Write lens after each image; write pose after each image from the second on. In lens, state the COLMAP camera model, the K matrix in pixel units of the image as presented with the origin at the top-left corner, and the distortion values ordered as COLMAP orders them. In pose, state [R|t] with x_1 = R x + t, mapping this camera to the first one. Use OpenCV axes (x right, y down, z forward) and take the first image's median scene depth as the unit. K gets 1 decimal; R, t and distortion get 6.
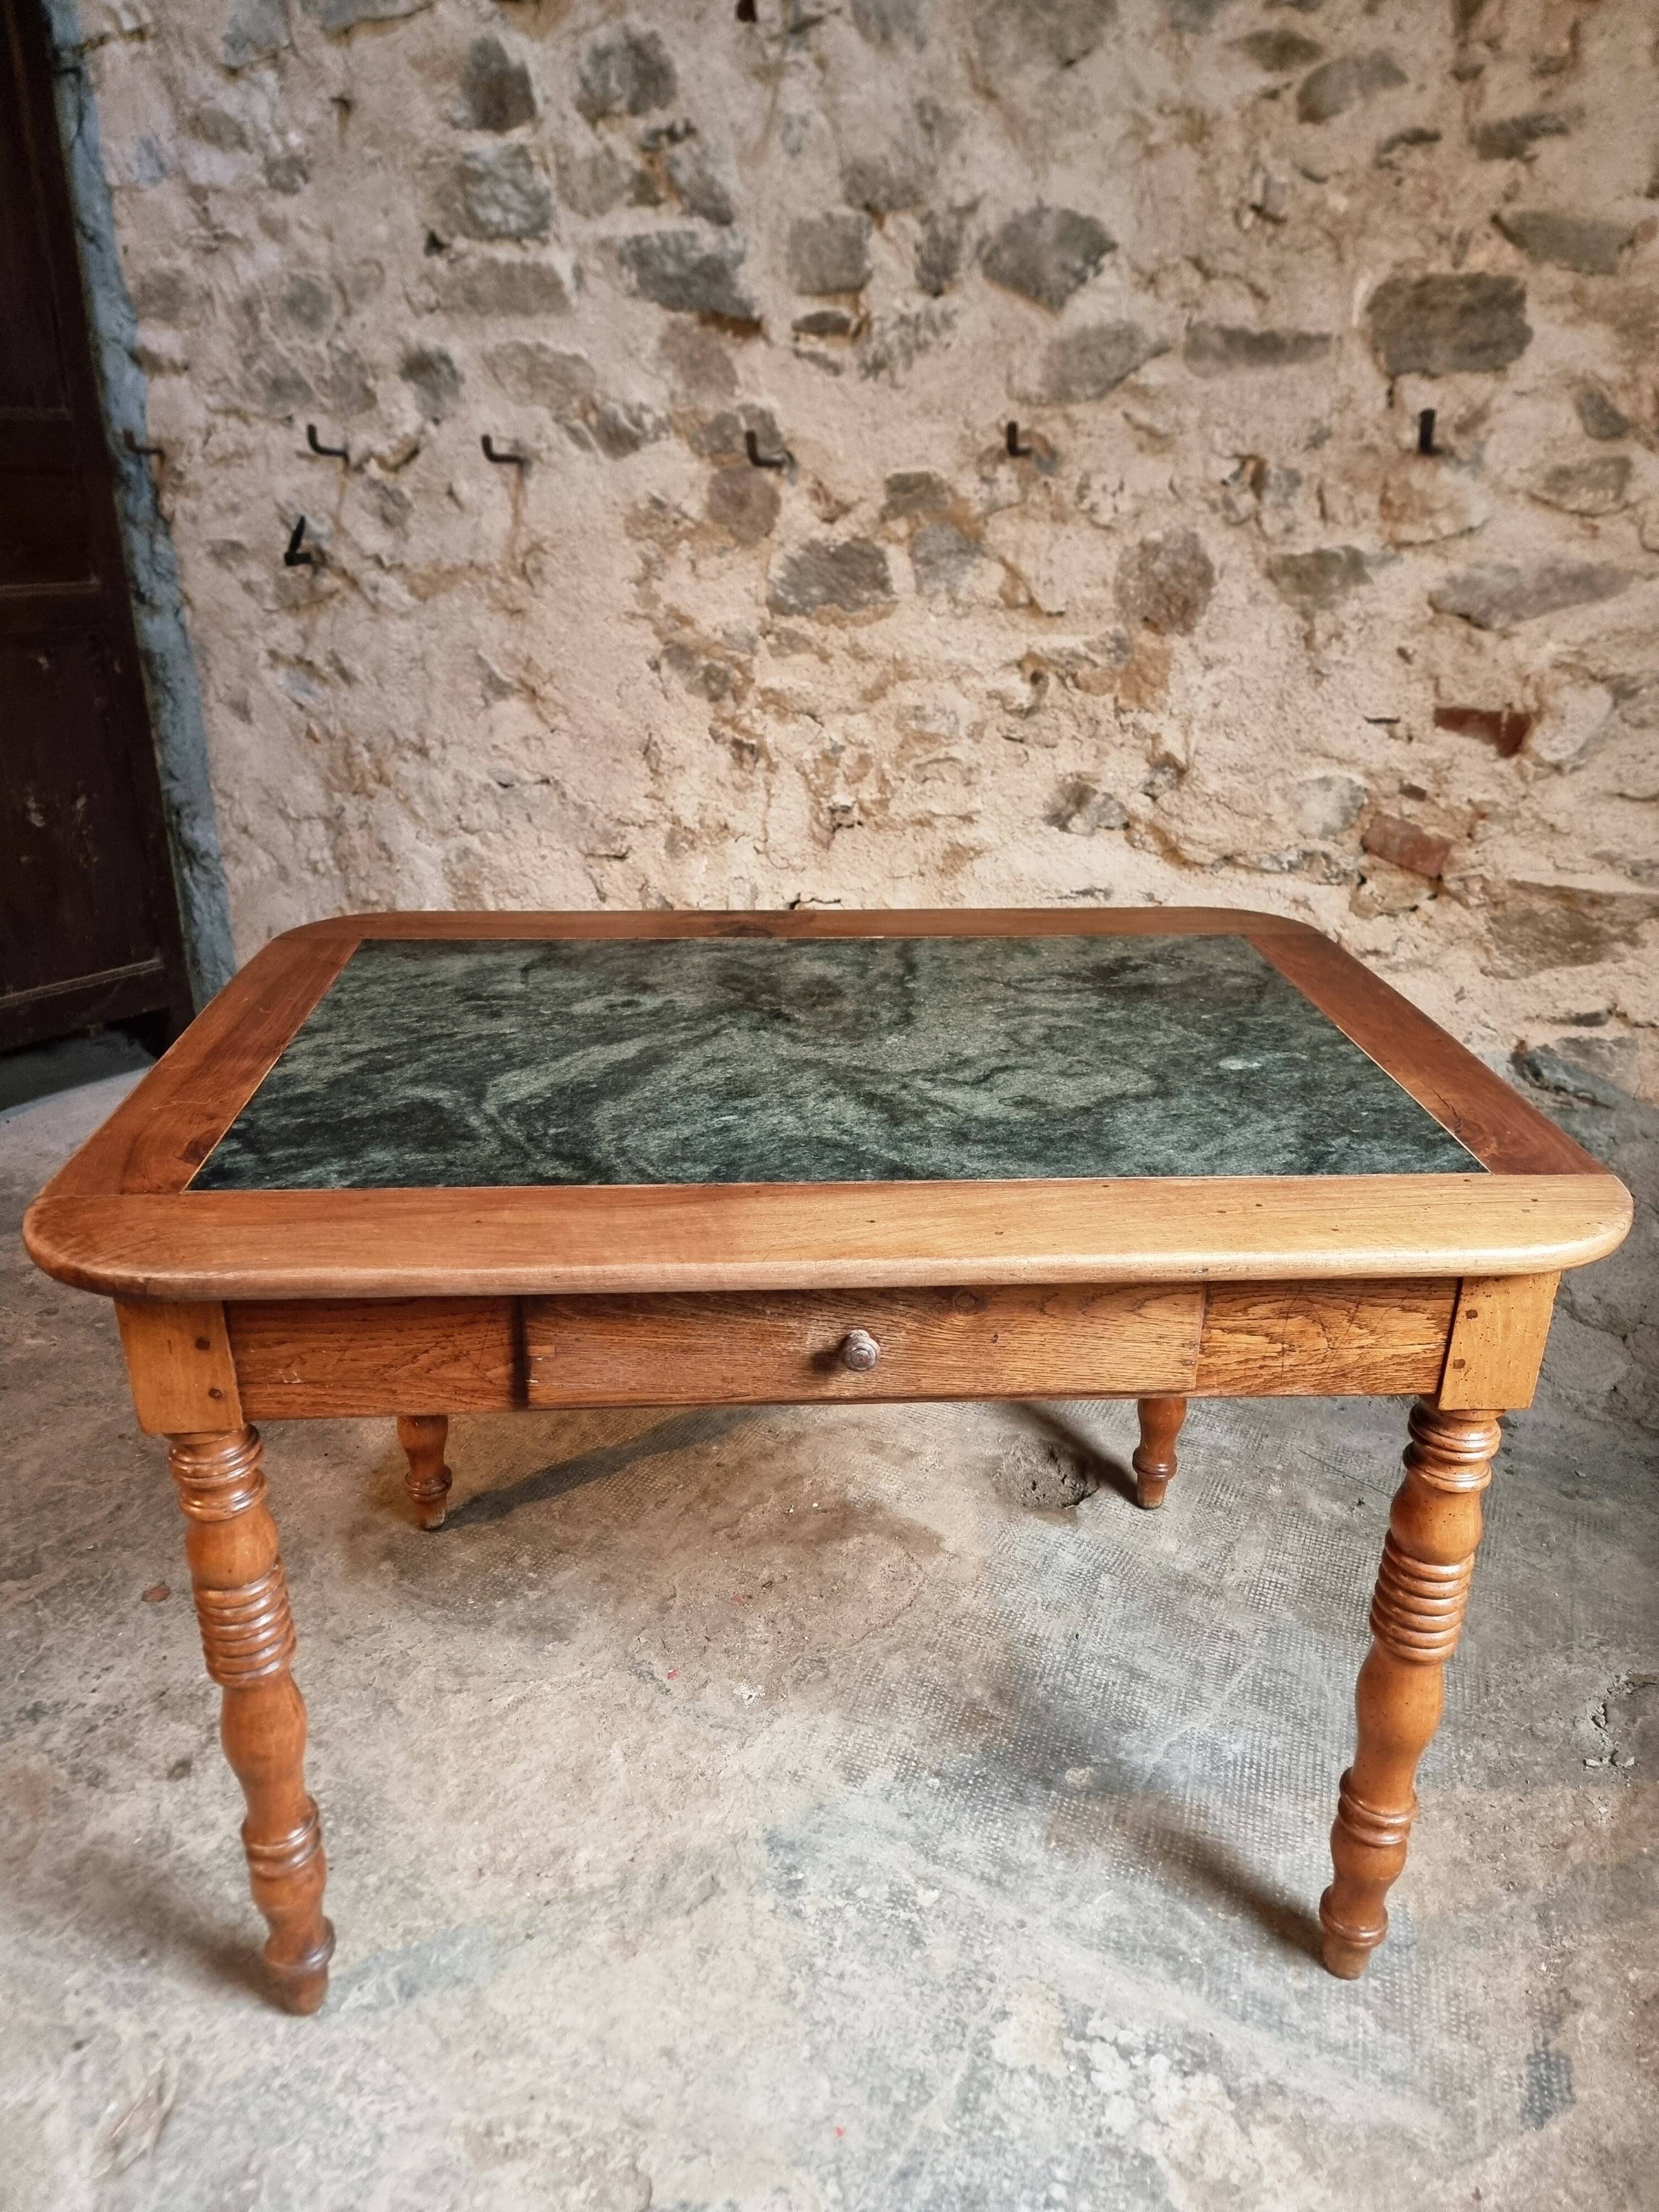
lens RADIAL K [[1536.4, 0, 820.1], [0, 1536.4, 1107.0], [0, 0, 1]] dist [0.065118, -0.067238]
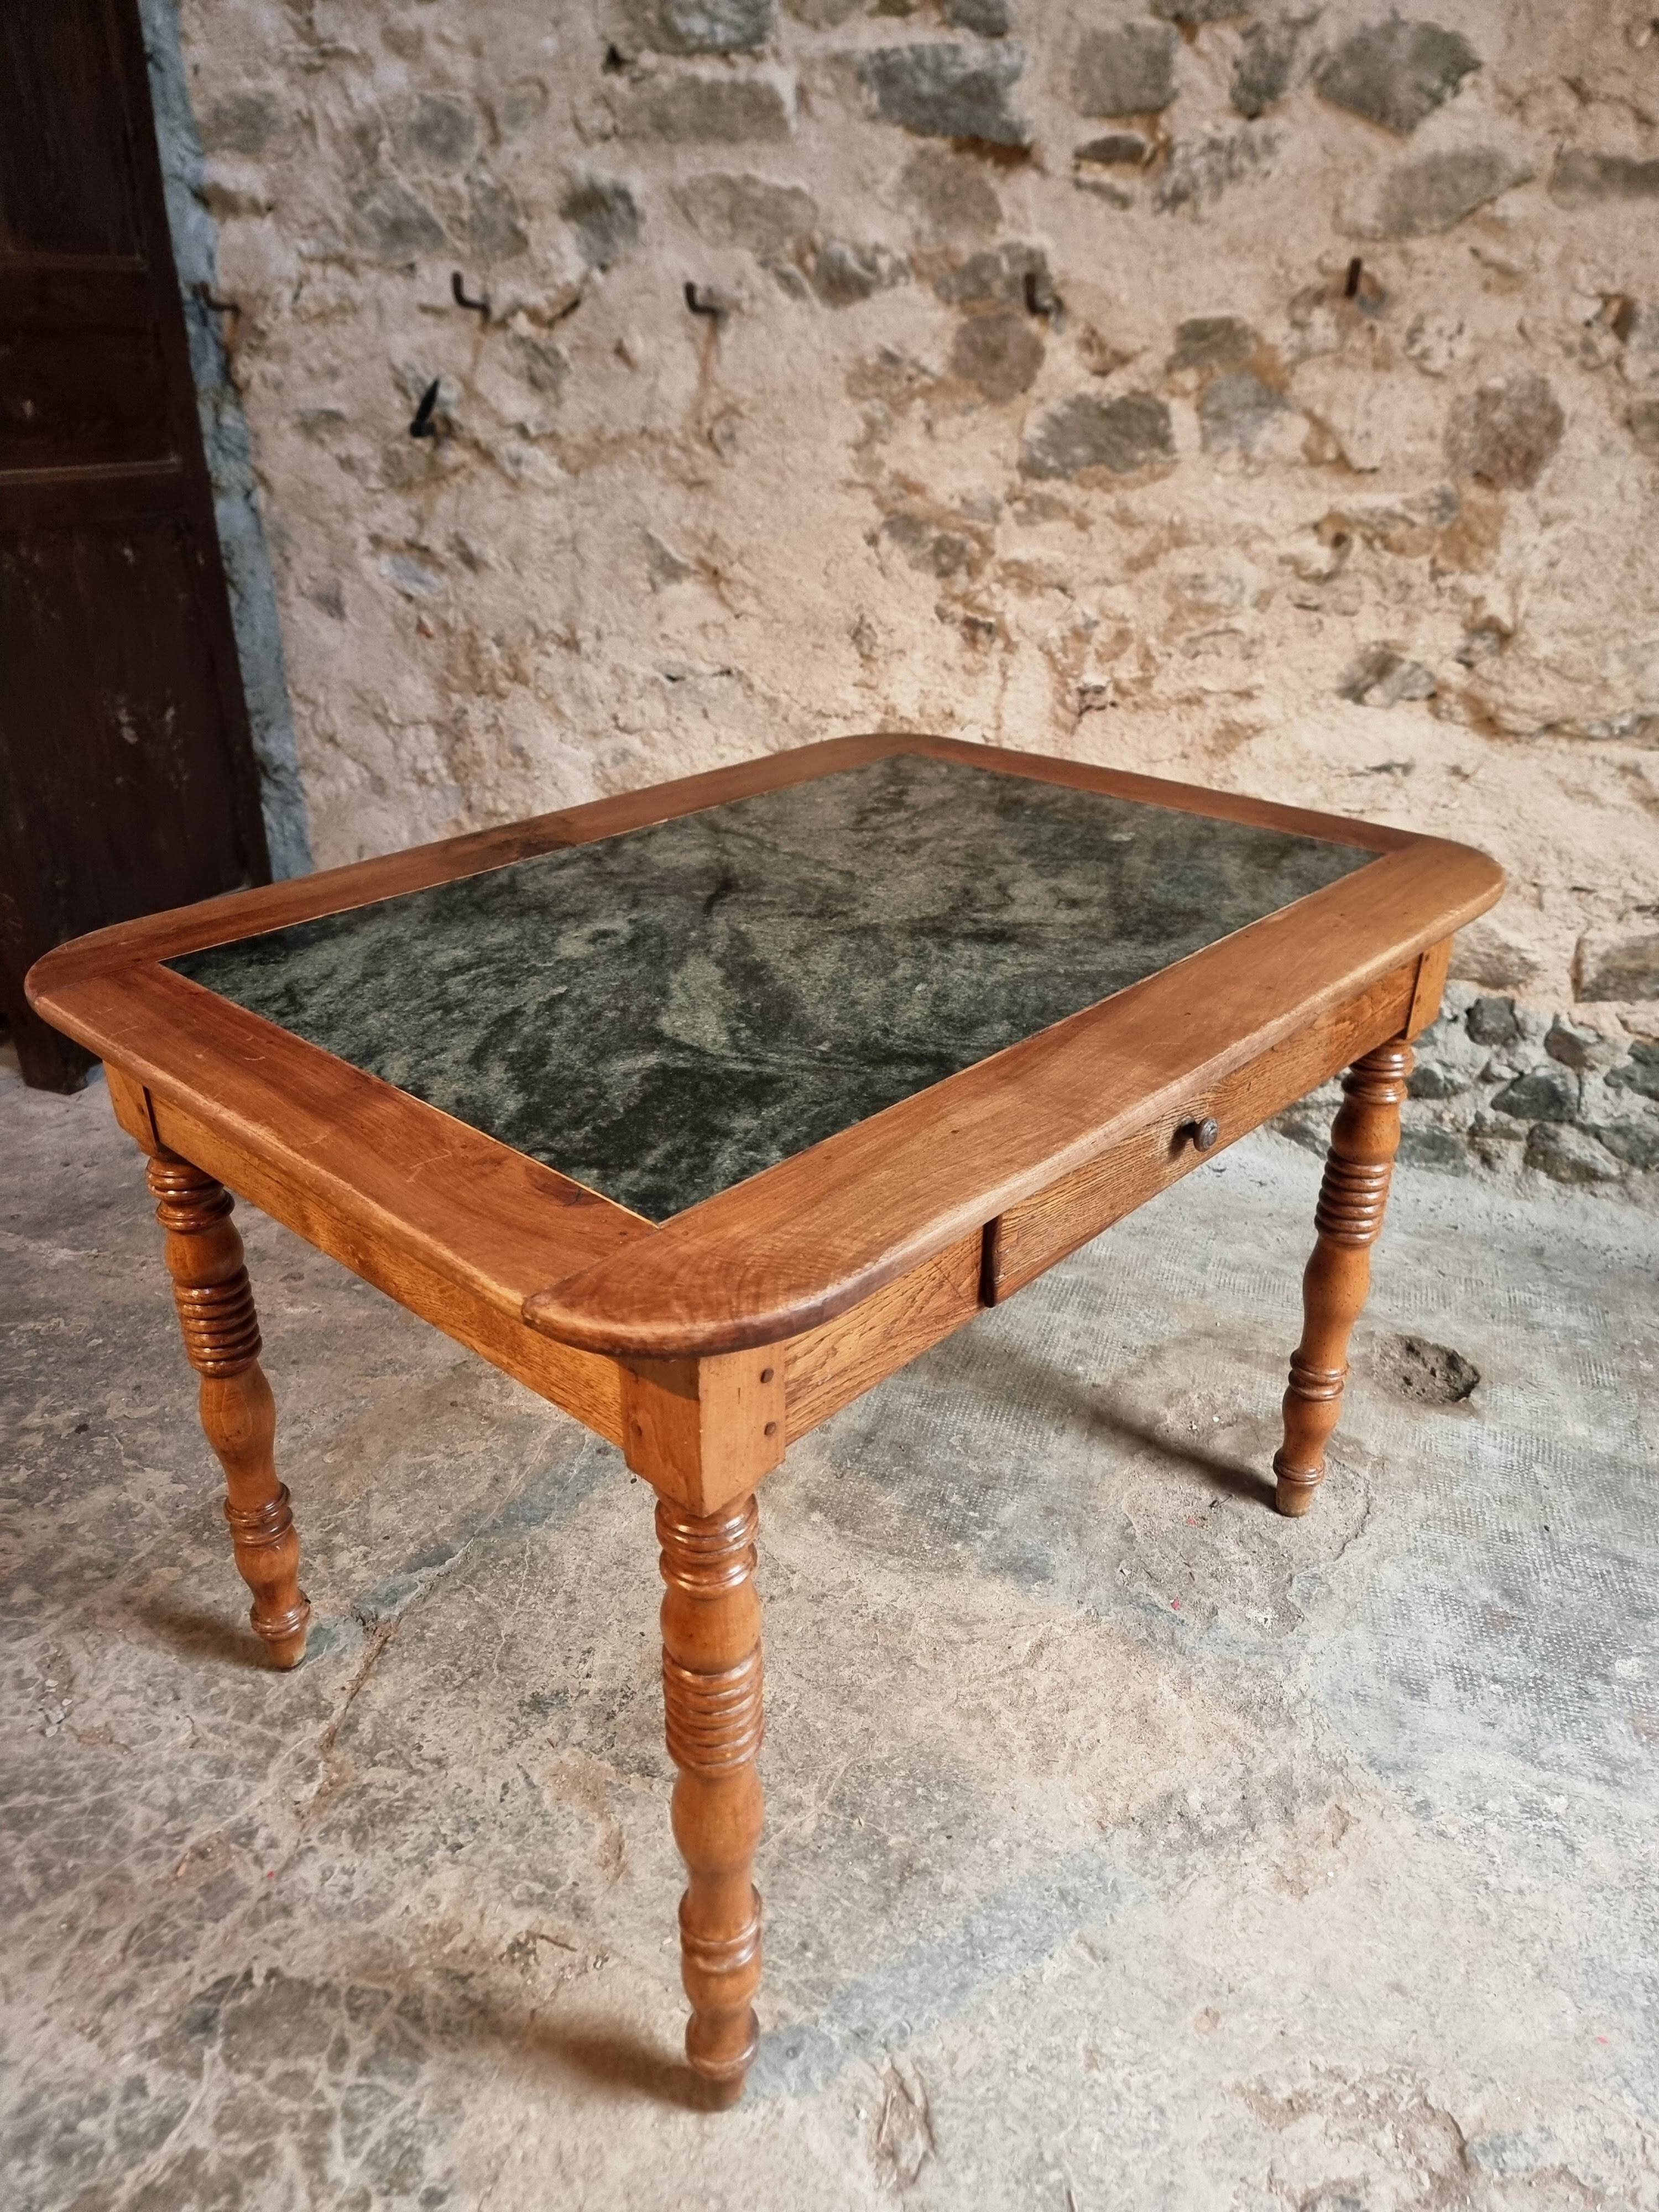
lens RADIAL K [[1536.4, 0, 794.8], [0, 1536.4, 1120.4], [0, 0, 1]] dist [0.065118, -0.067238]
pose [[0.991993, -0.062002, 0.110027, -0.327361], [0.053551, 0.995501, 0.078170, -0.017047], [-0.114378, -0.071652, 0.990850, 0.071513]]
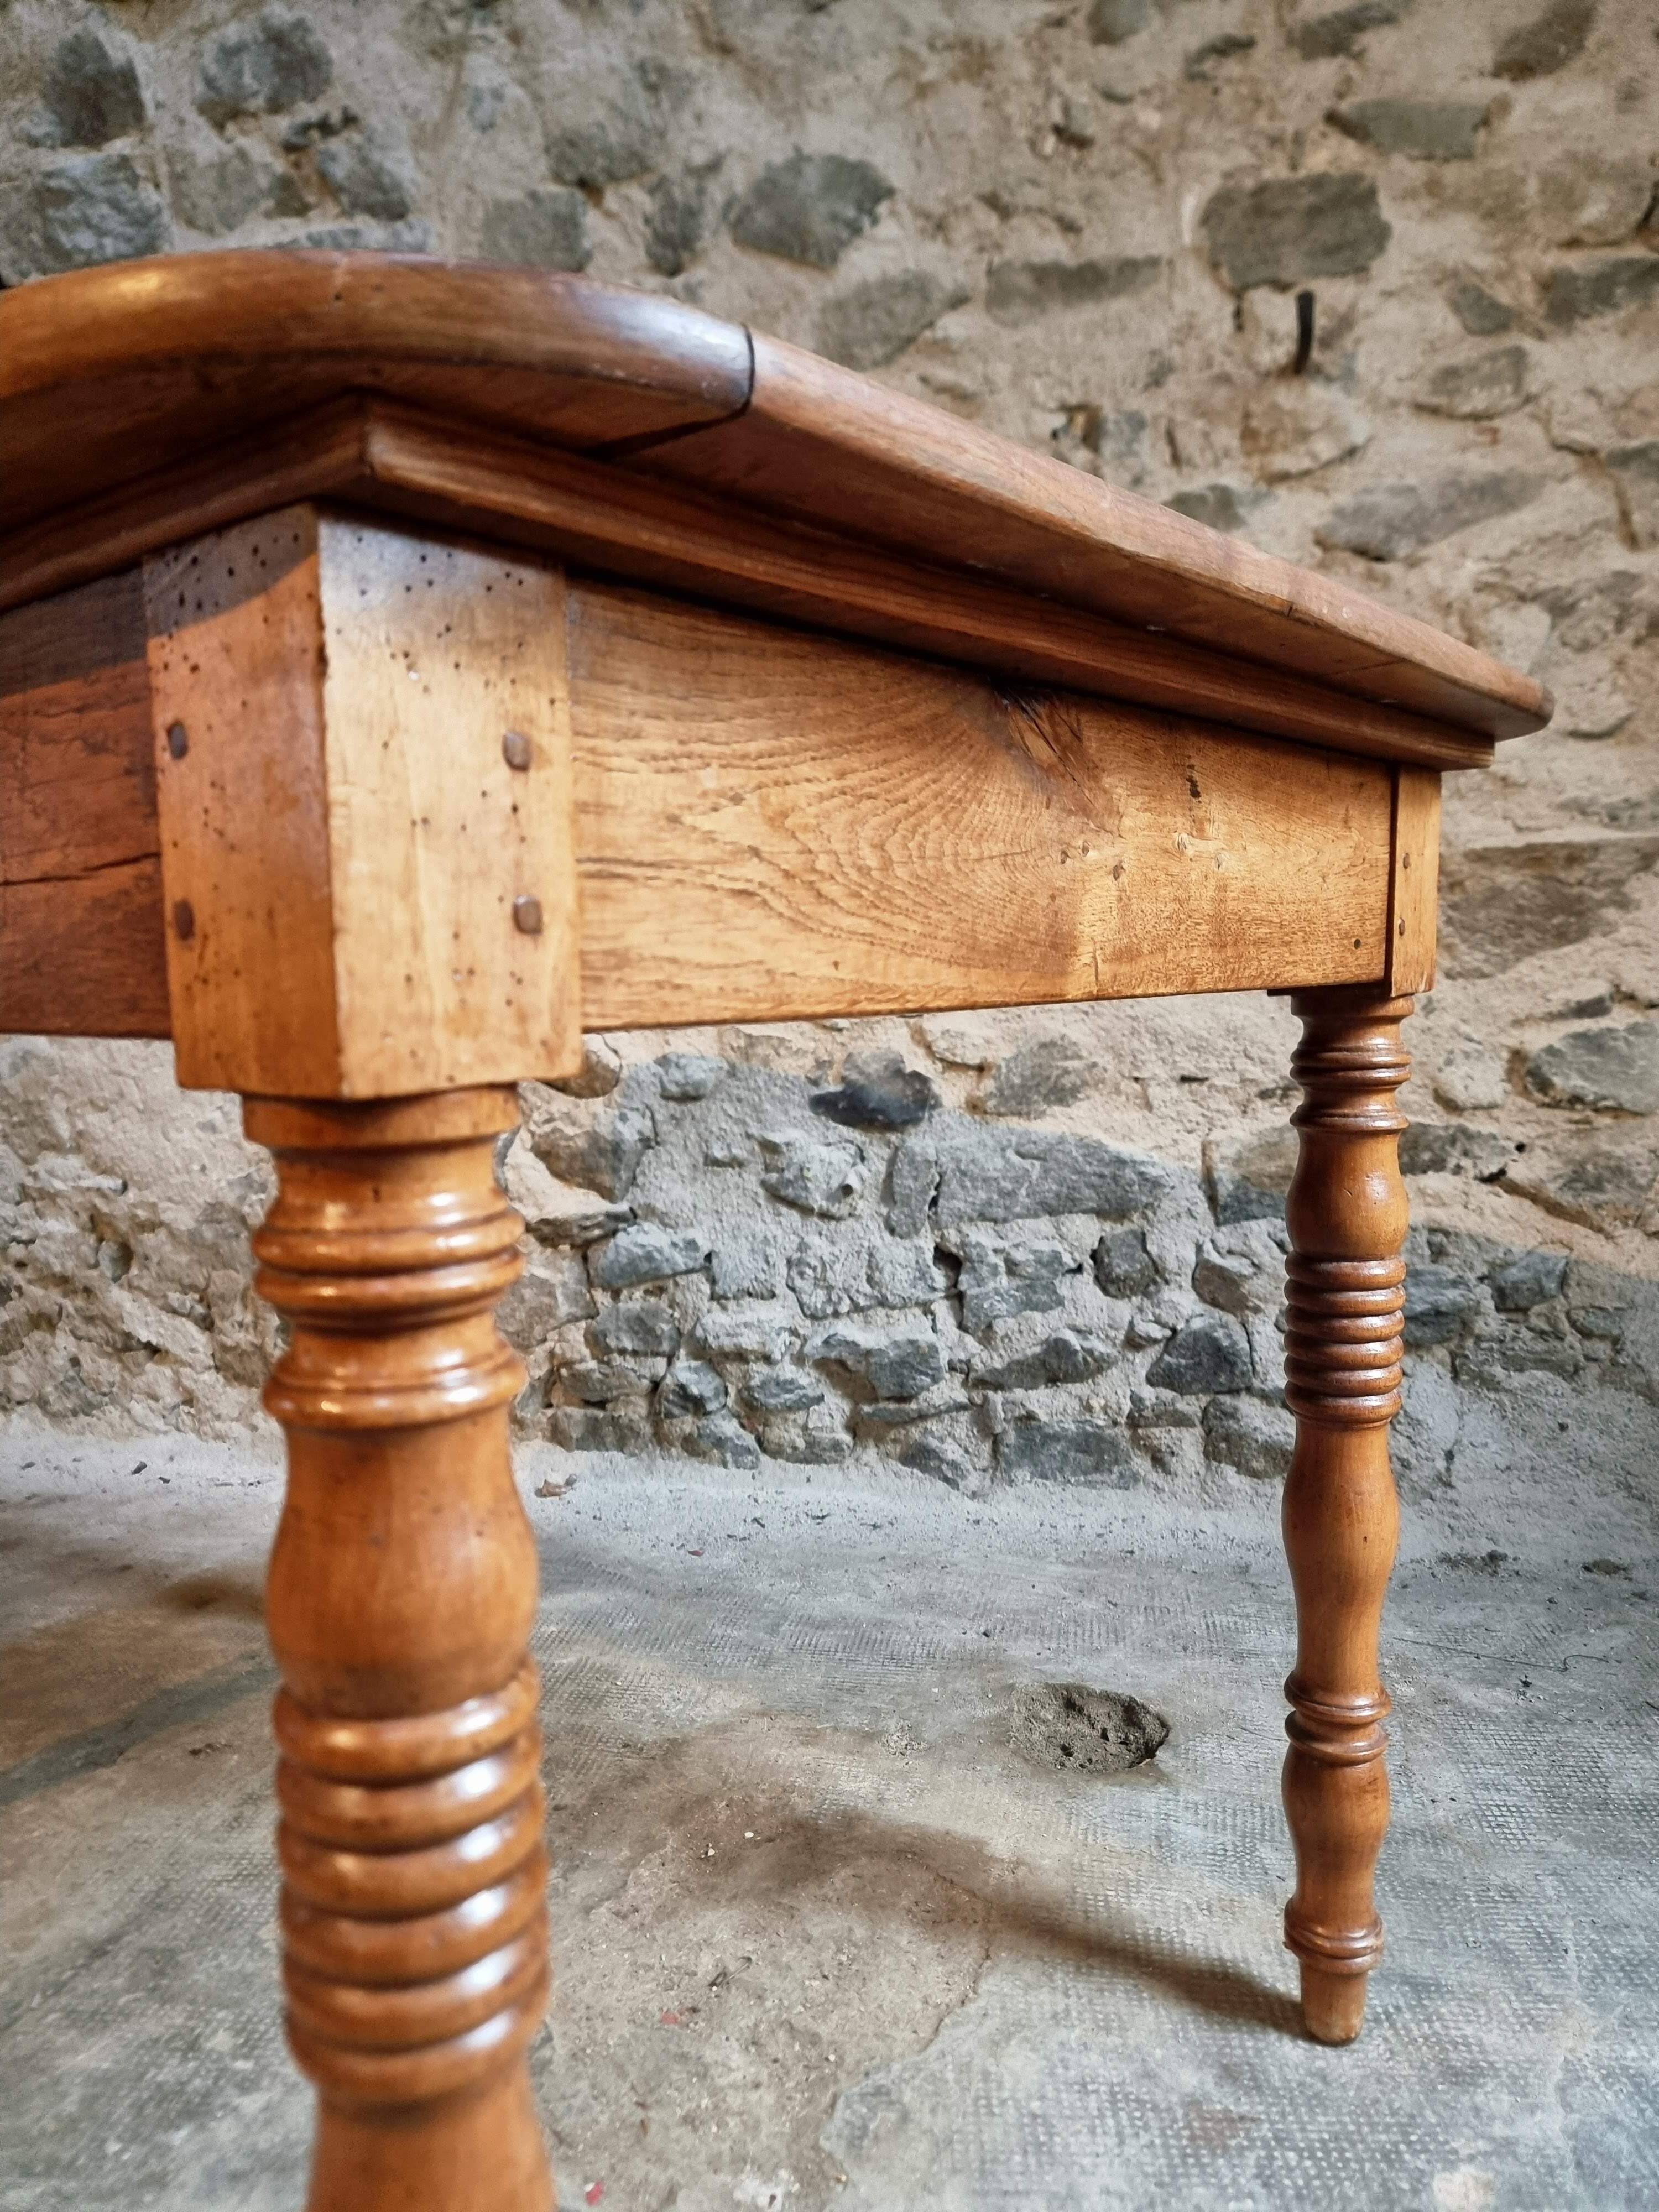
lens RADIAL K [[1536.4, 0, 809.4], [0, 1536.4, 1113.7], [0, 0, 1]] dist [0.065118, -0.067238]
pose [[0.957959, -0.057274, 0.281131, -0.115465], [0.140788, 0.947625, -0.286681, 0.156871], [-0.249987, 0.314209, 0.915849, 0.348234]]
